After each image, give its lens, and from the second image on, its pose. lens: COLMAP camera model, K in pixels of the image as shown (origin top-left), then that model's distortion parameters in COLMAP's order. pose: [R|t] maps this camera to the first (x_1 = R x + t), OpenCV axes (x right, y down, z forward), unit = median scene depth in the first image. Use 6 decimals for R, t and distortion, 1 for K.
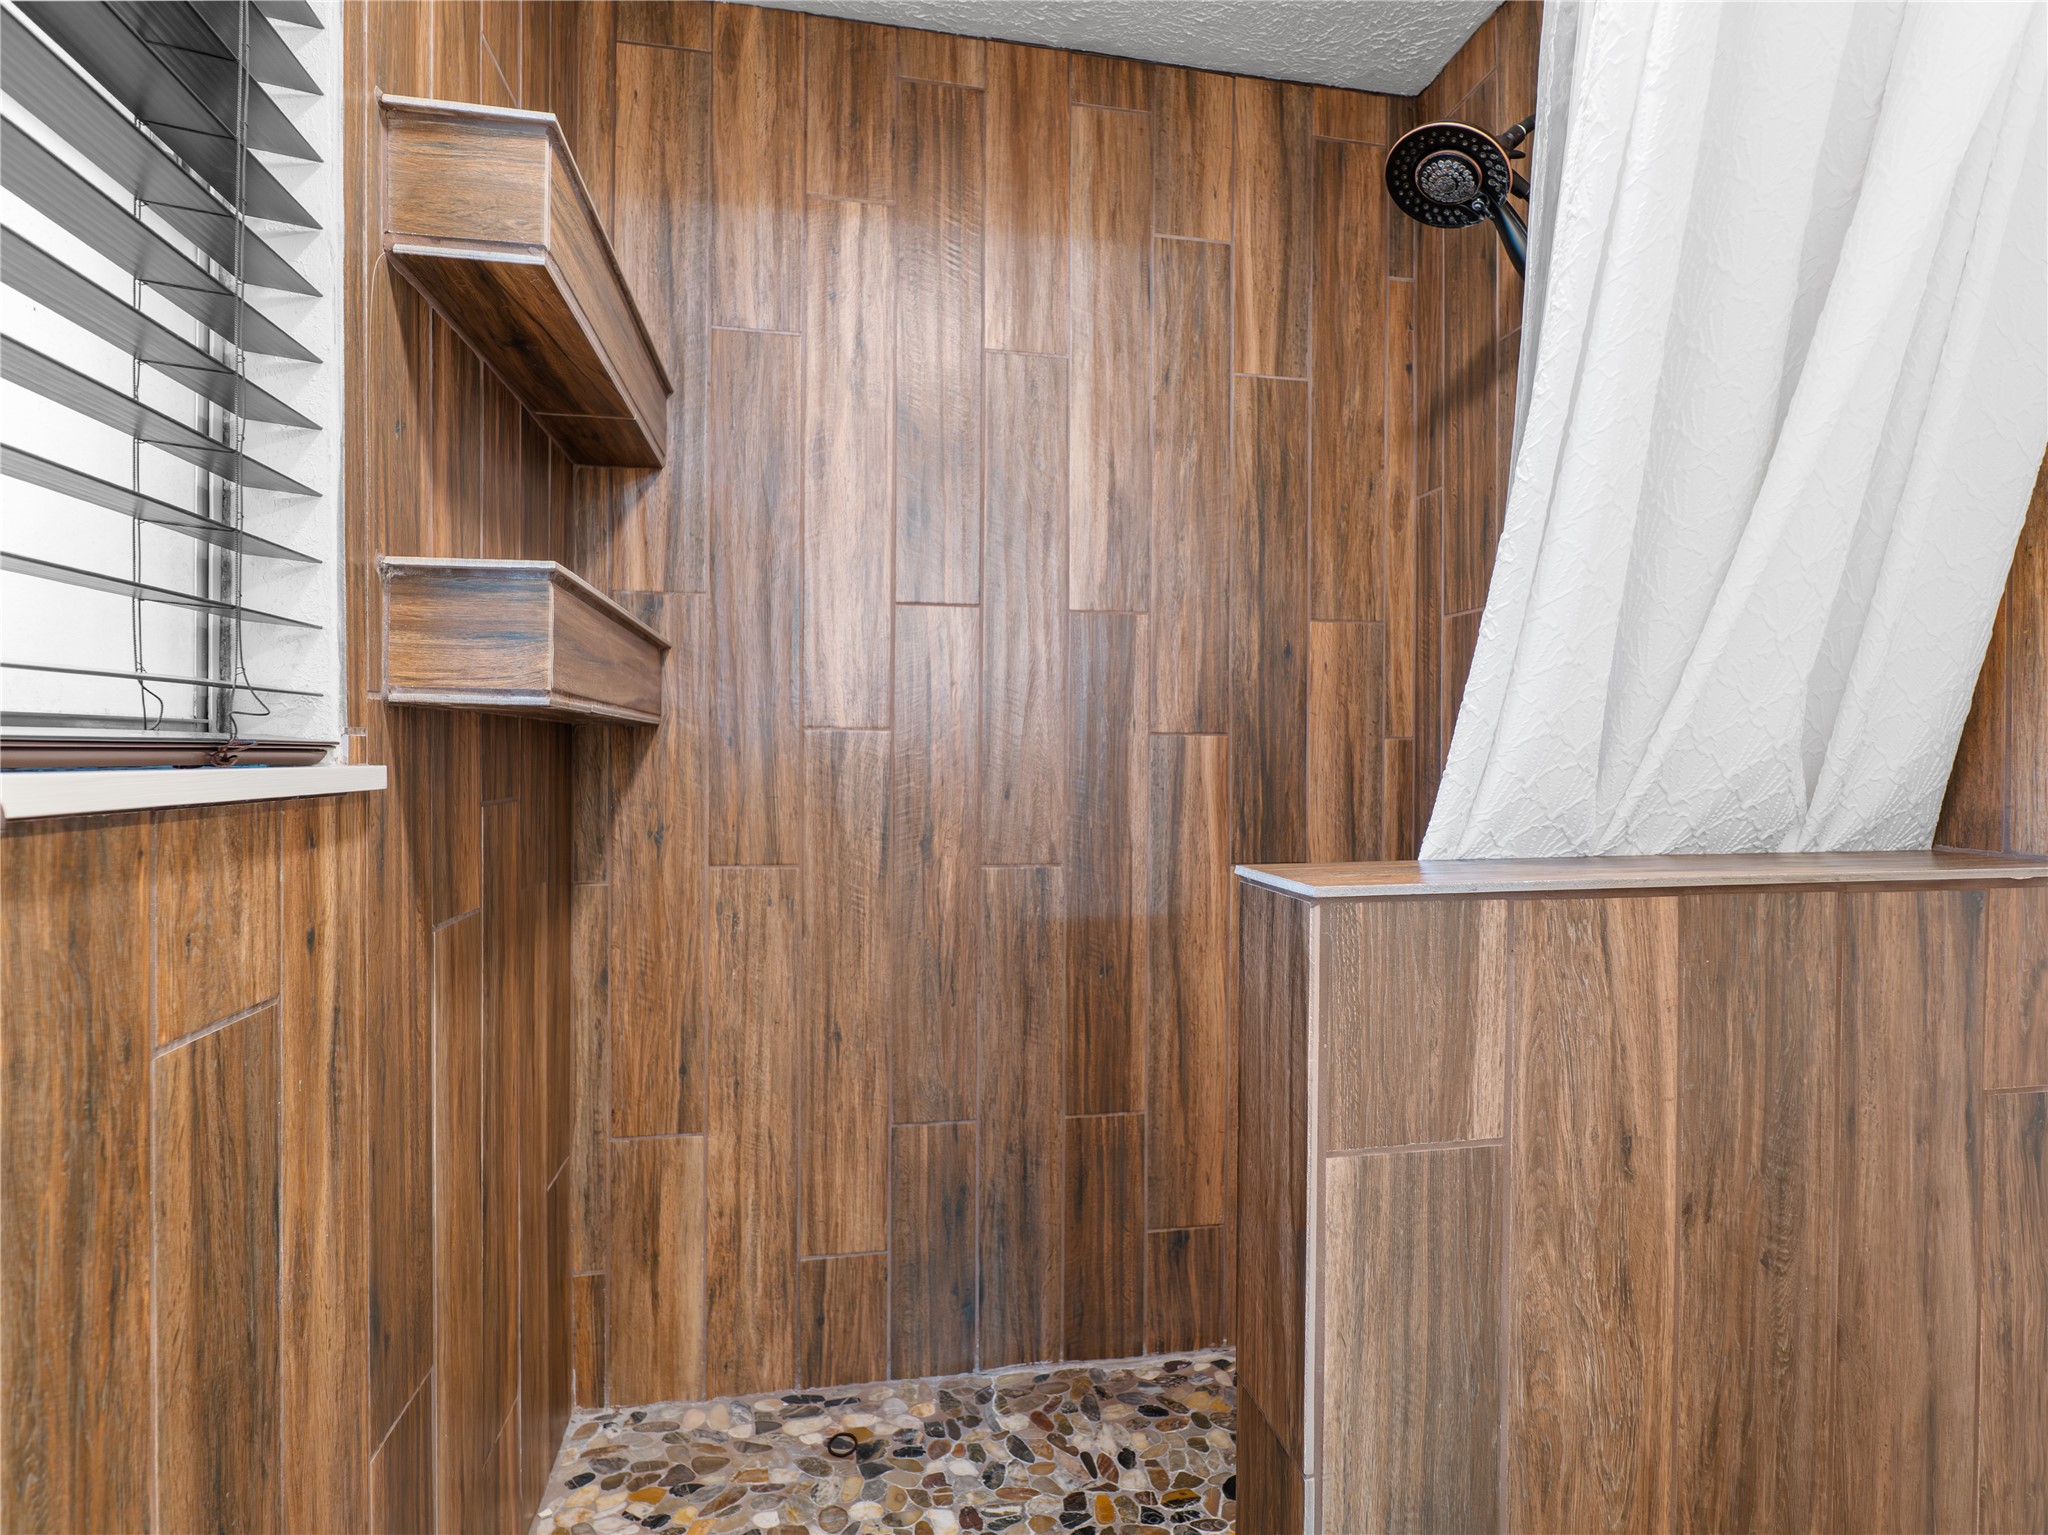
lens RADIAL K [[1072.4, 0, 1016.1], [0, 1072.4, 756.1], [0, 0, 1]] dist [-0.002850, 0.000259]
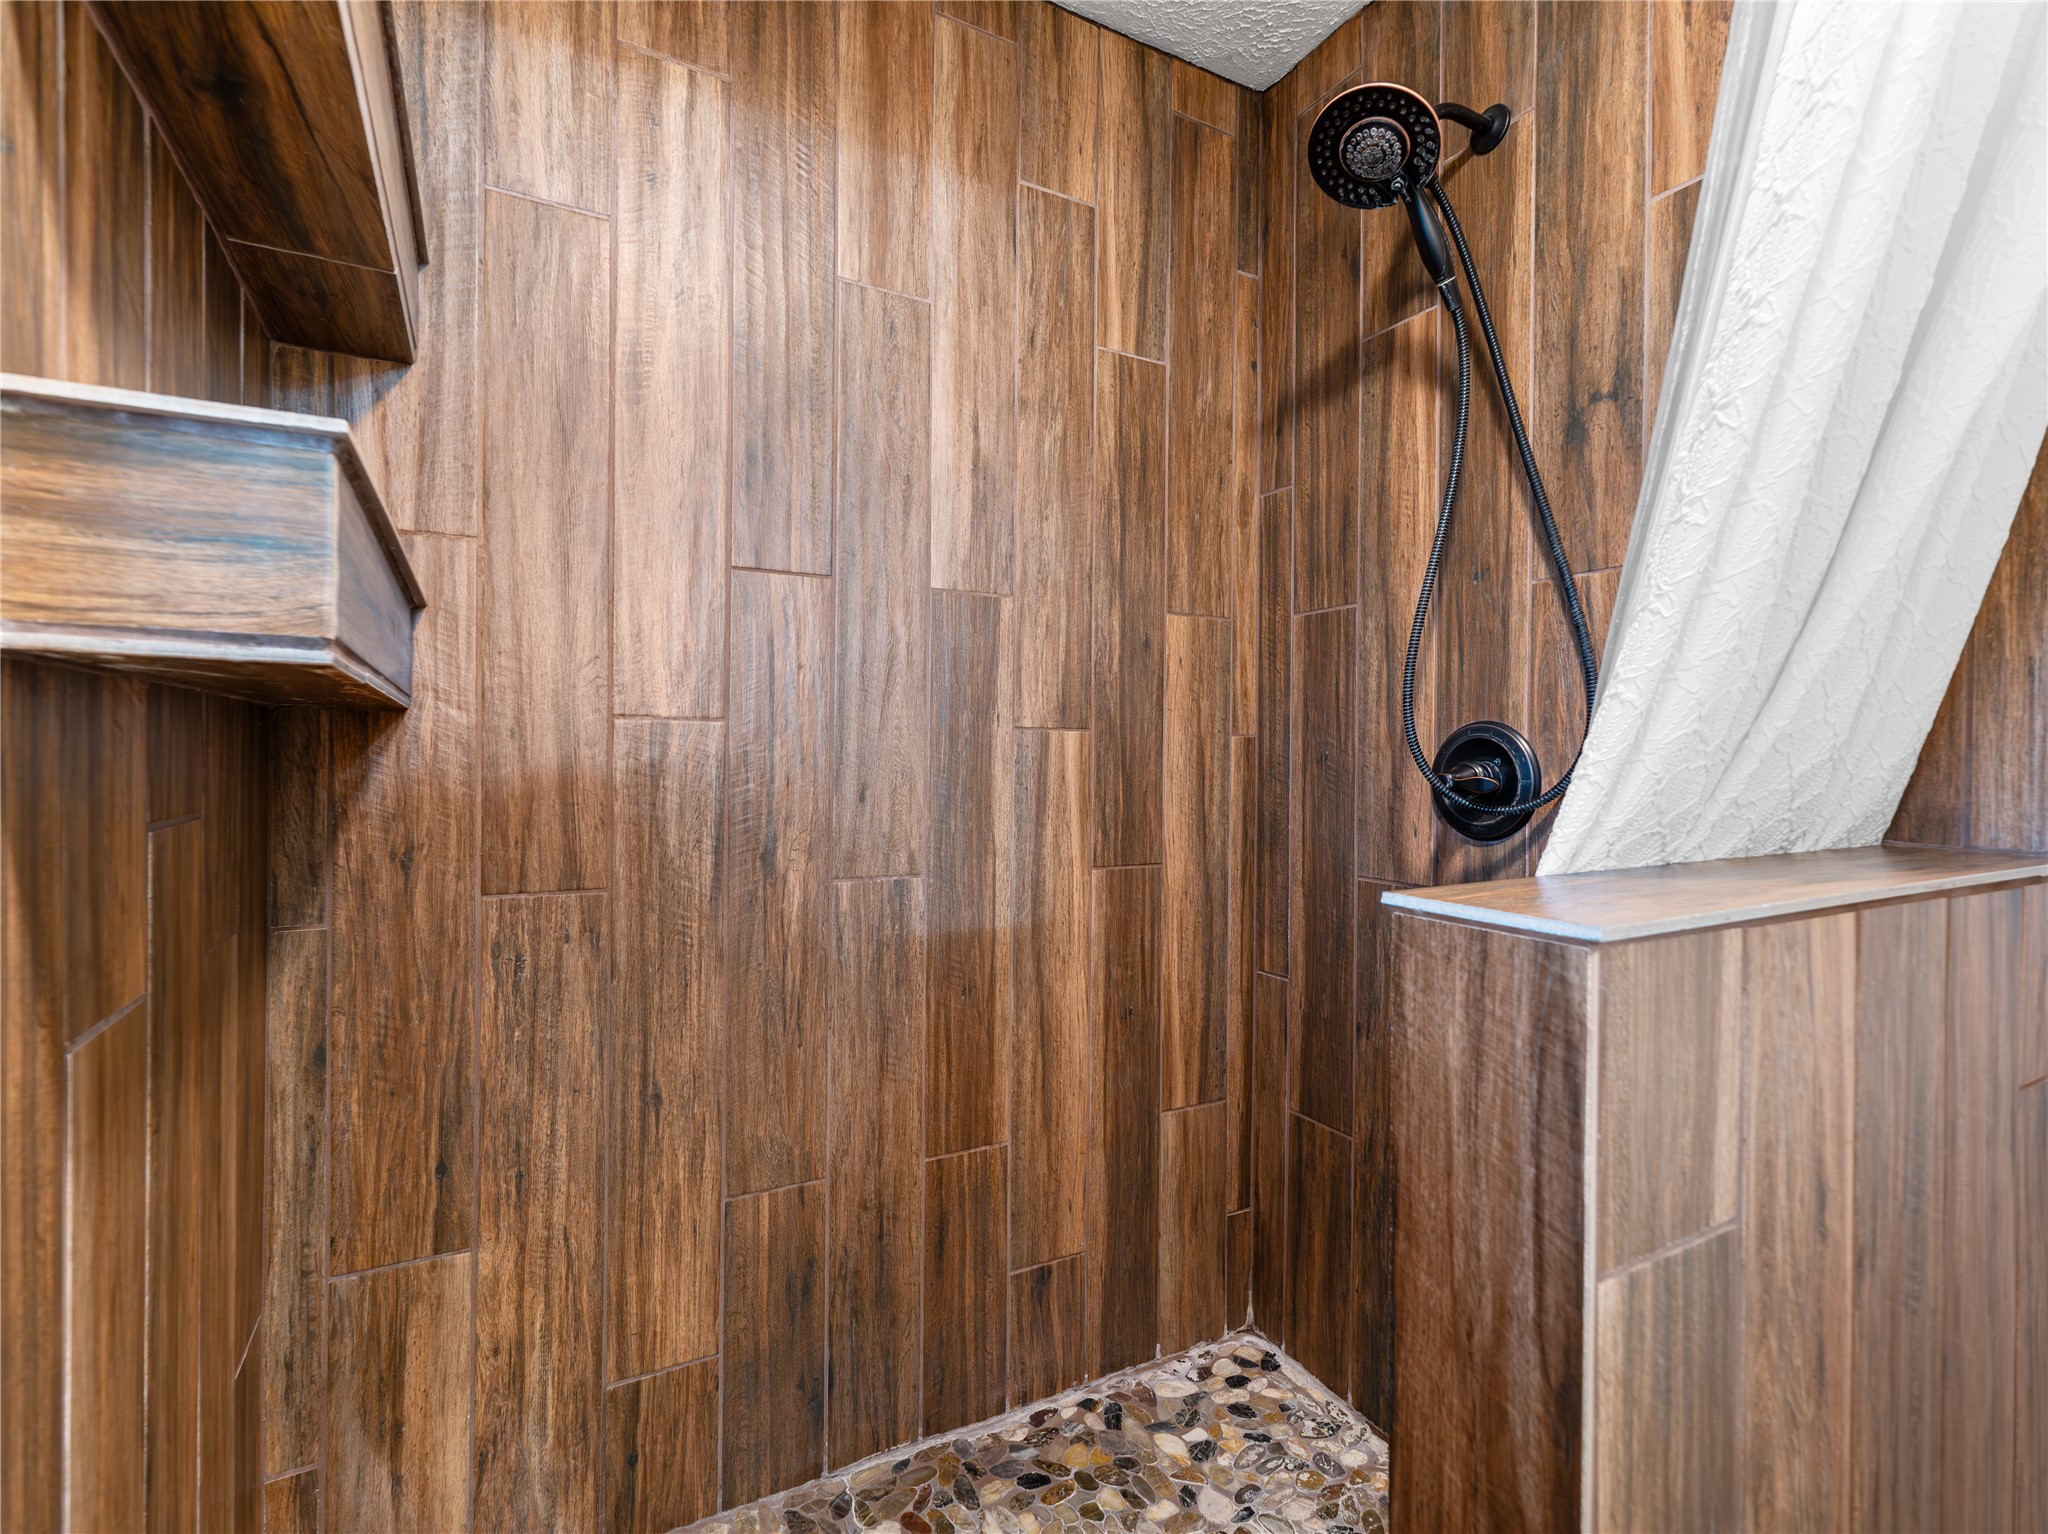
lens RADIAL K [[1000.0, 0, 1034.3], [0, 1000.0, 755.4], [0, 0, 1]] dist [0.010373, -0.000182]
pose [[0.949076, 0.001418, 0.315044, -0.135197], [-0.002103, 0.999996, 0.001836, 0.000538], [-0.315040, -0.002405, 0.949075, 0.195246]]
